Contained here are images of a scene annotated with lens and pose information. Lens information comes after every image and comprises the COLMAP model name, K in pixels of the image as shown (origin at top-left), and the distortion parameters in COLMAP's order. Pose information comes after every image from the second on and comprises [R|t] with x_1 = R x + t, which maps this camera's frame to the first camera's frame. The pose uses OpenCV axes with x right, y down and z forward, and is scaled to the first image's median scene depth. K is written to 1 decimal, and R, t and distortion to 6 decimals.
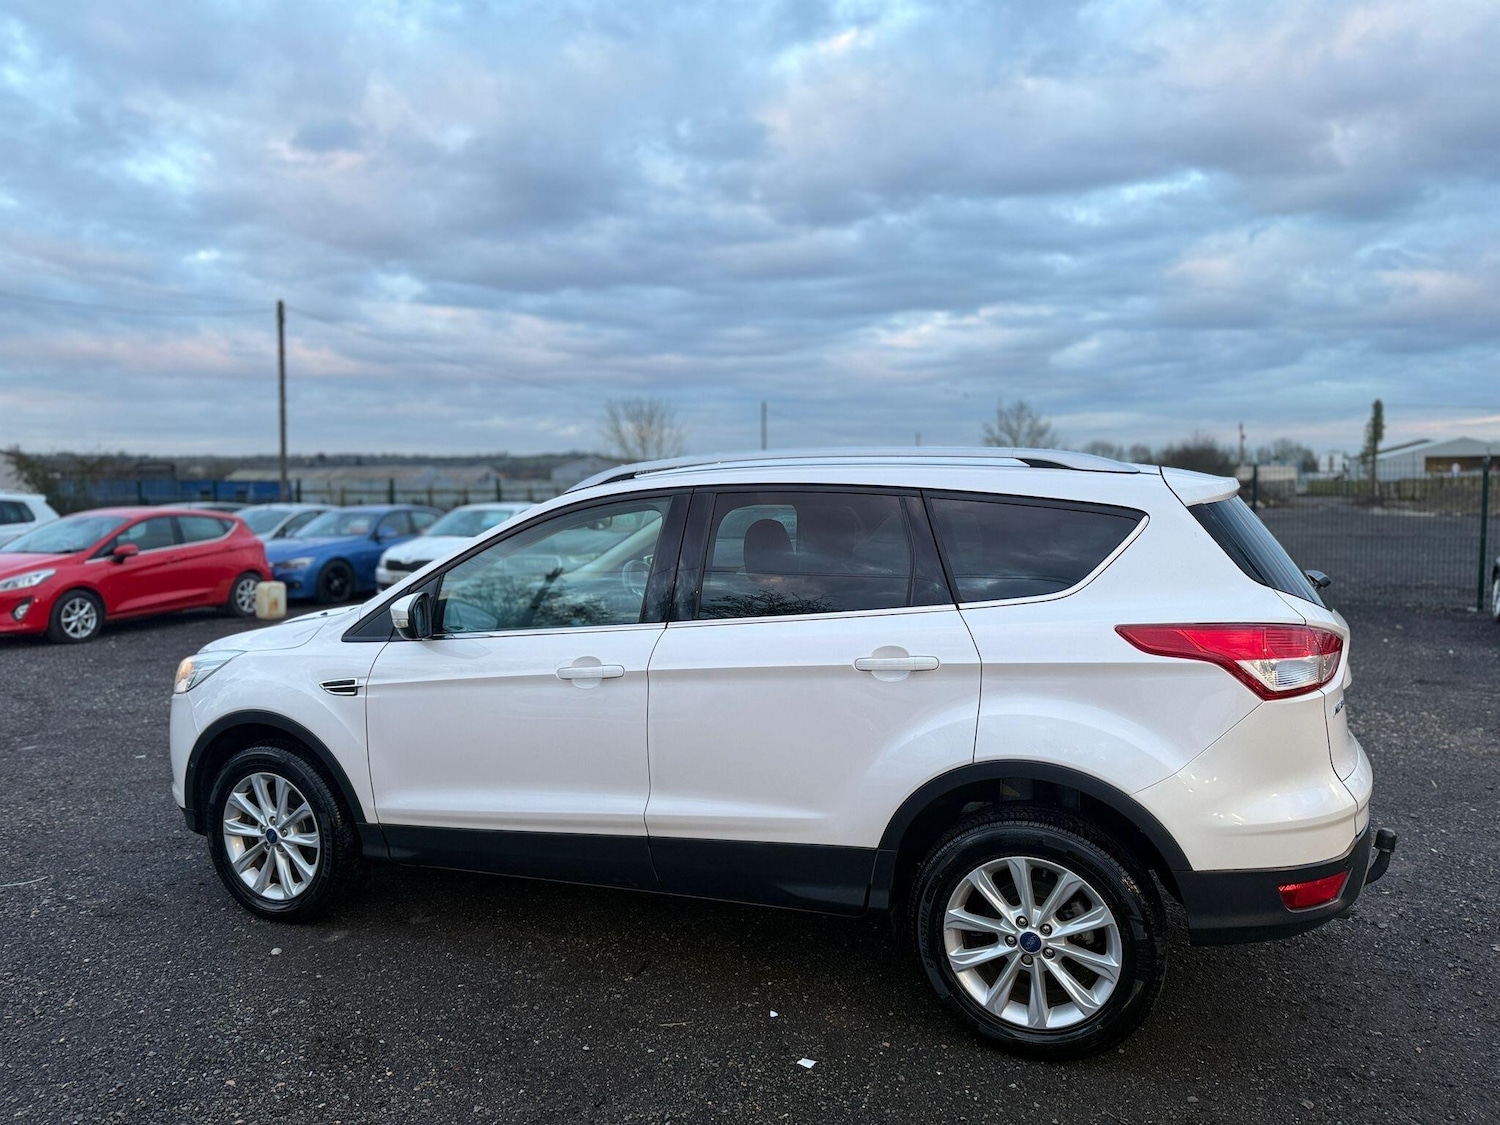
lens RADIAL K [[1044.5, 0, 734.9], [0, 1044.5, 567.5], [0, 0, 1]] dist [0.095793, -0.140089]
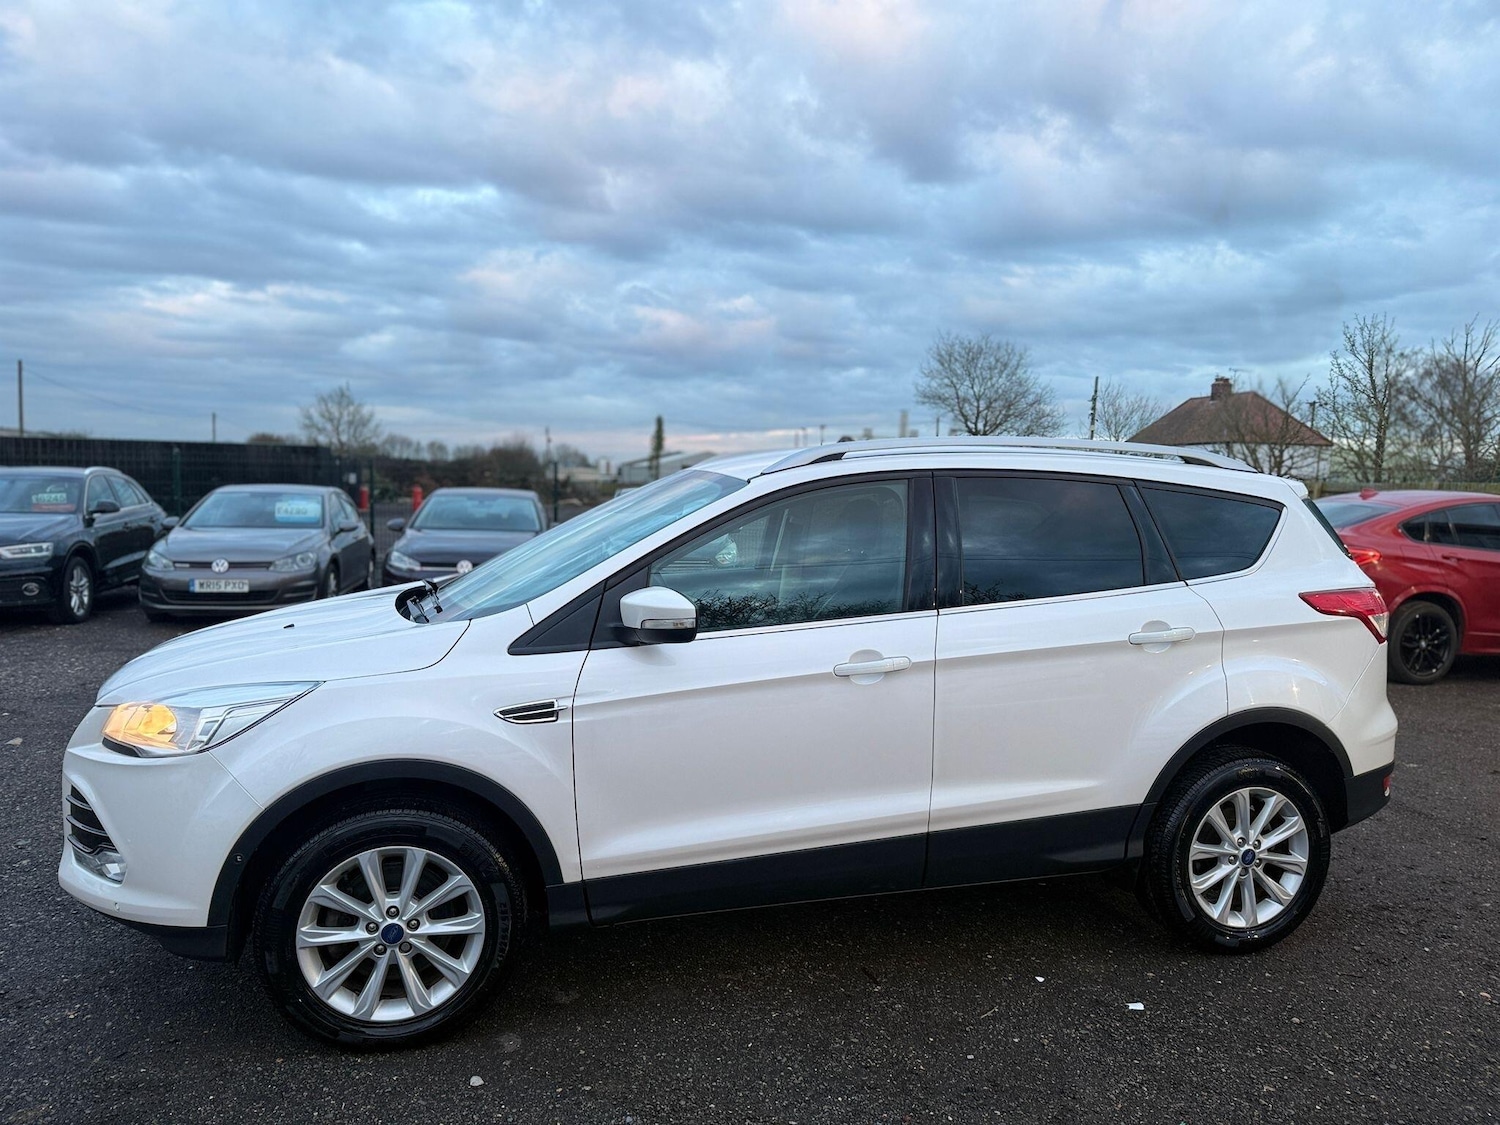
lens RADIAL K [[1046.6, 0, 747.8], [0, 1046.6, 551.9], [0, 0, 1]] dist [0.047643, -0.061383]
pose [[0.797968, -0.008583, 0.602639, -0.797218], [0.013718, 0.999898, -0.003924, 0.000478], [-0.602544, 0.011398, 0.798005, 0.330779]]
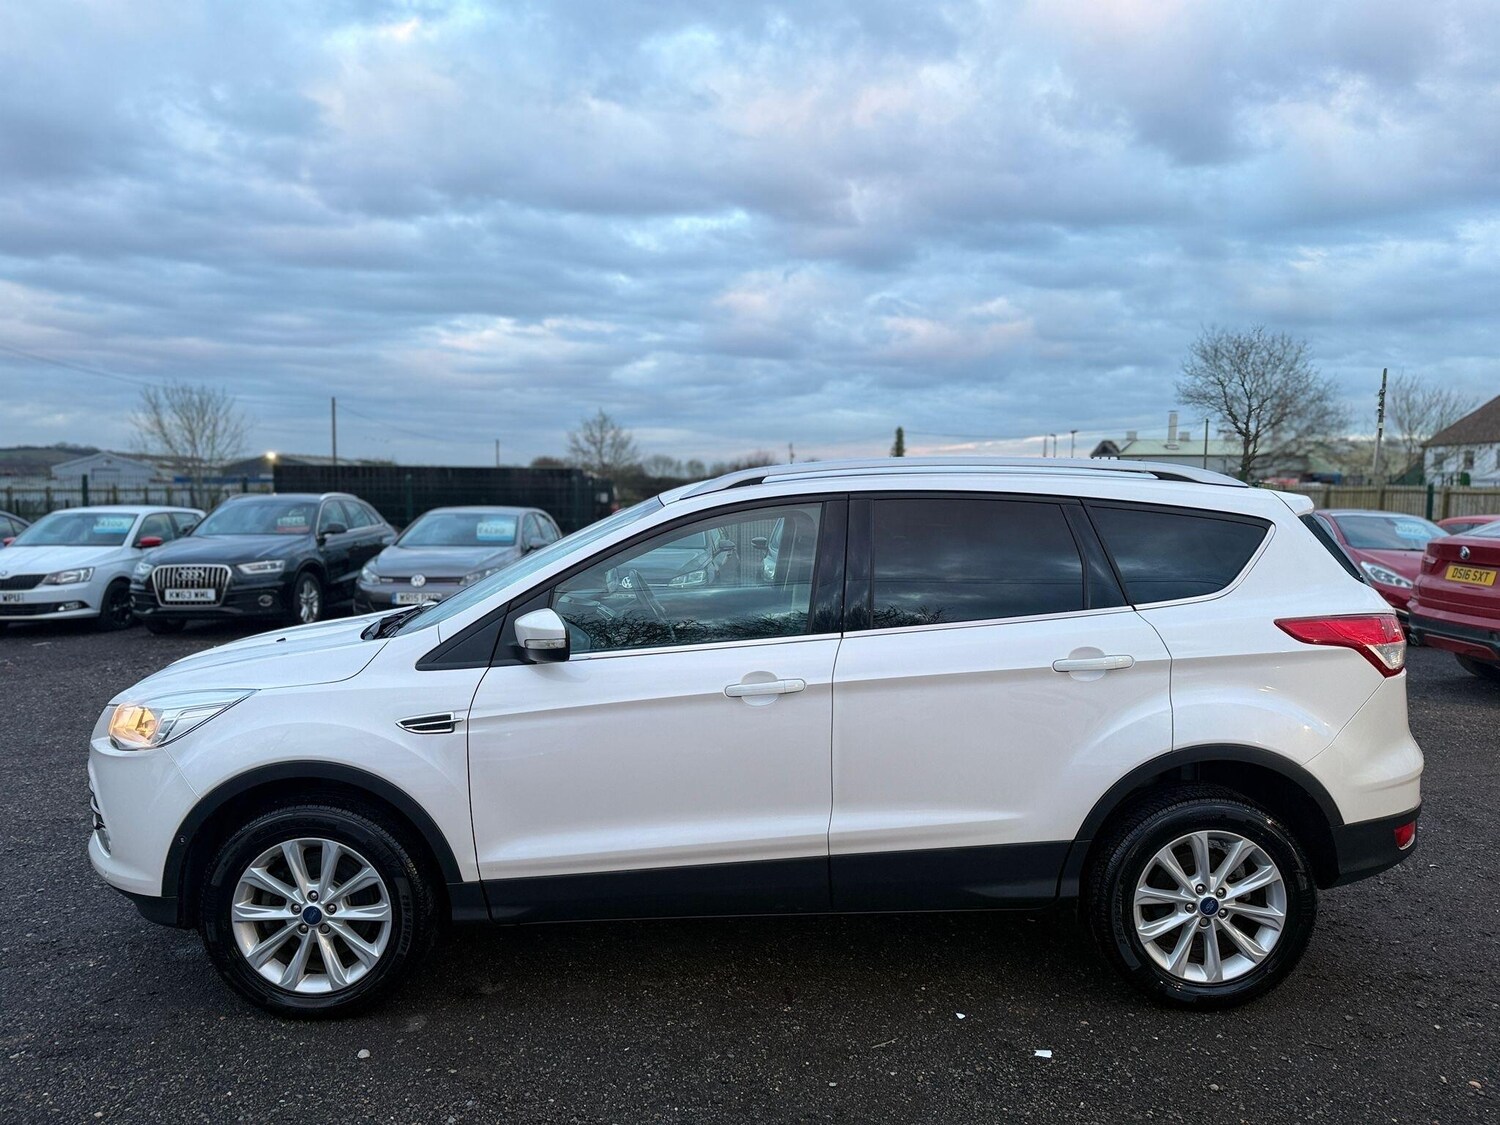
lens RADIAL K [[1049.3, 0, 744.6], [0, 1049.3, 566.5], [0, 0, 1]] dist [0.064100, -0.091547]
pose [[0.917480, -0.010899, 0.397632, -0.536160], [0.014352, 0.999881, -0.005710, -0.003876], [-0.397522, 0.010945, 0.917527, 0.146641]]
